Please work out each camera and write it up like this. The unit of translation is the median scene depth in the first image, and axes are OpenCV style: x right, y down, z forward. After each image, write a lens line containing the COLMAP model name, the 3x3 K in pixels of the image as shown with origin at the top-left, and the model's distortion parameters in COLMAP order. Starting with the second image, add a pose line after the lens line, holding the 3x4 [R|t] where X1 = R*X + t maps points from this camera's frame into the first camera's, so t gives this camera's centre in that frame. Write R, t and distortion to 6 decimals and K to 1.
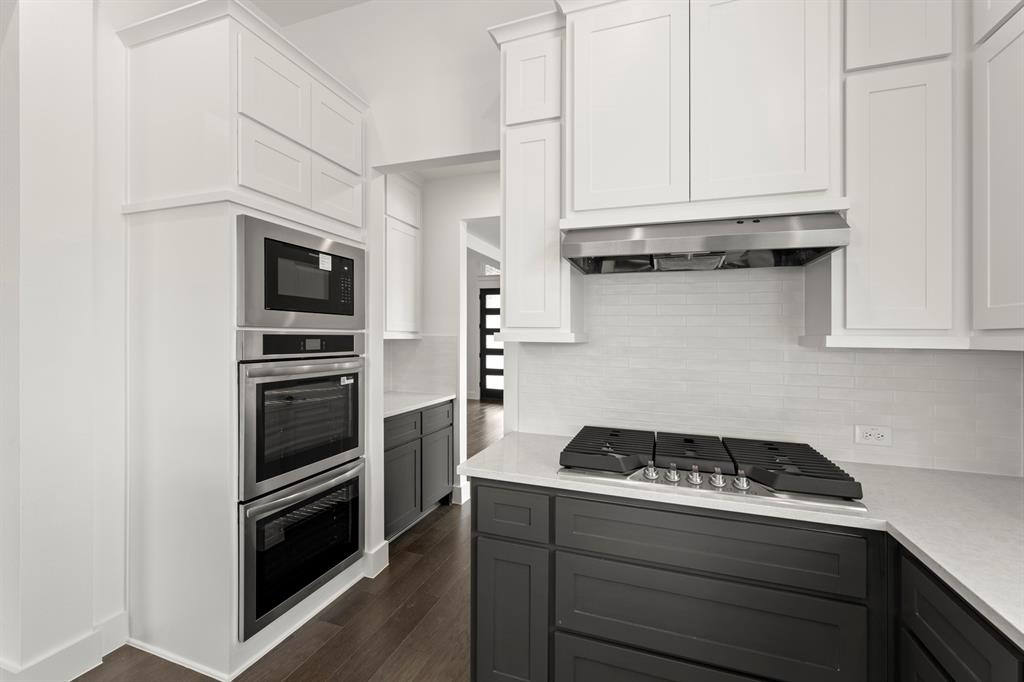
lens RADIAL K [[432.3, 0, 512.0], [0, 432.3, 341.0], [0, 0, 1]] dist [0.000452, 0.000093]
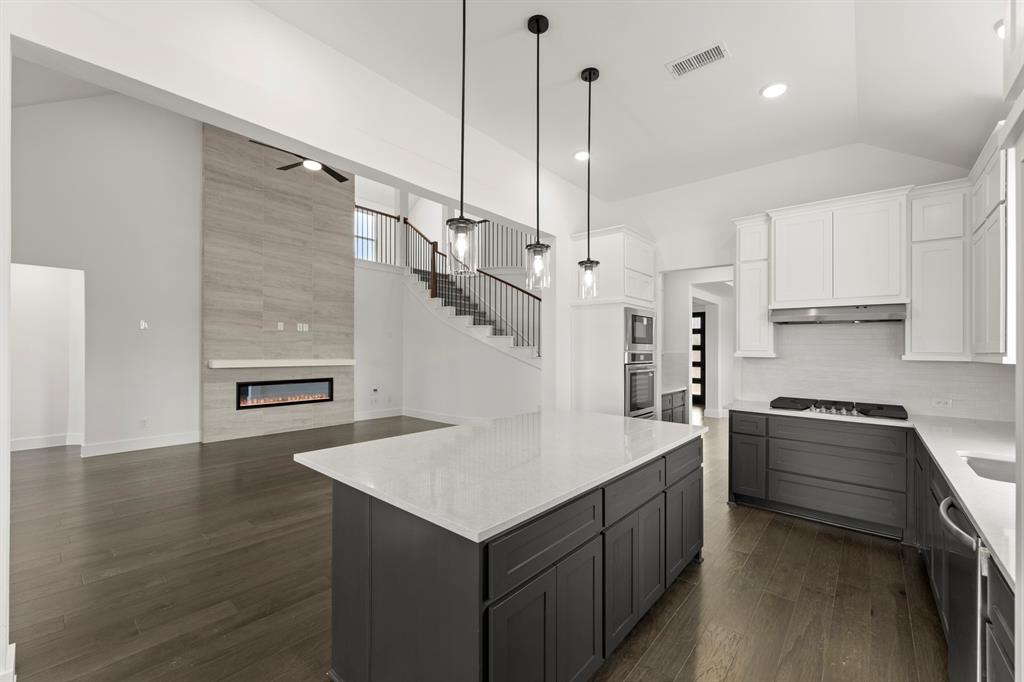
lens RADIAL K [[416.6, 0, 514.4], [0, 416.6, 352.3], [0, 0, 1]] dist [-0.000415, 0.000024]
pose [[0.935080, 0.001316, -0.354435, -0.362802], [-0.002832, 0.999989, -0.003759, -0.010759], [0.354426, 0.004519, 0.935073, -1.538622]]
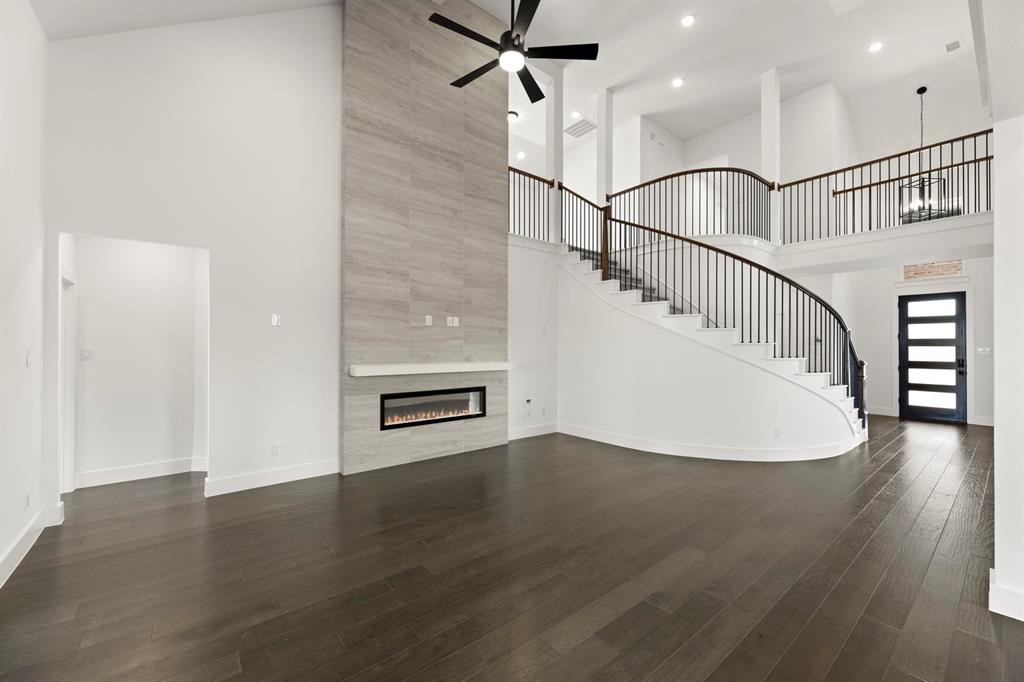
lens RADIAL K [[410.5, 0, 510.3], [0, 410.5, 344.1], [0, 0, 1]] dist [-0.000560, -0.000007]
pose [[0.854191, -0.012376, -0.519812, -1.704347], [0.004332, 0.999851, -0.016687, -0.039645], [0.519941, 0.012002, 0.854118, -0.911482]]
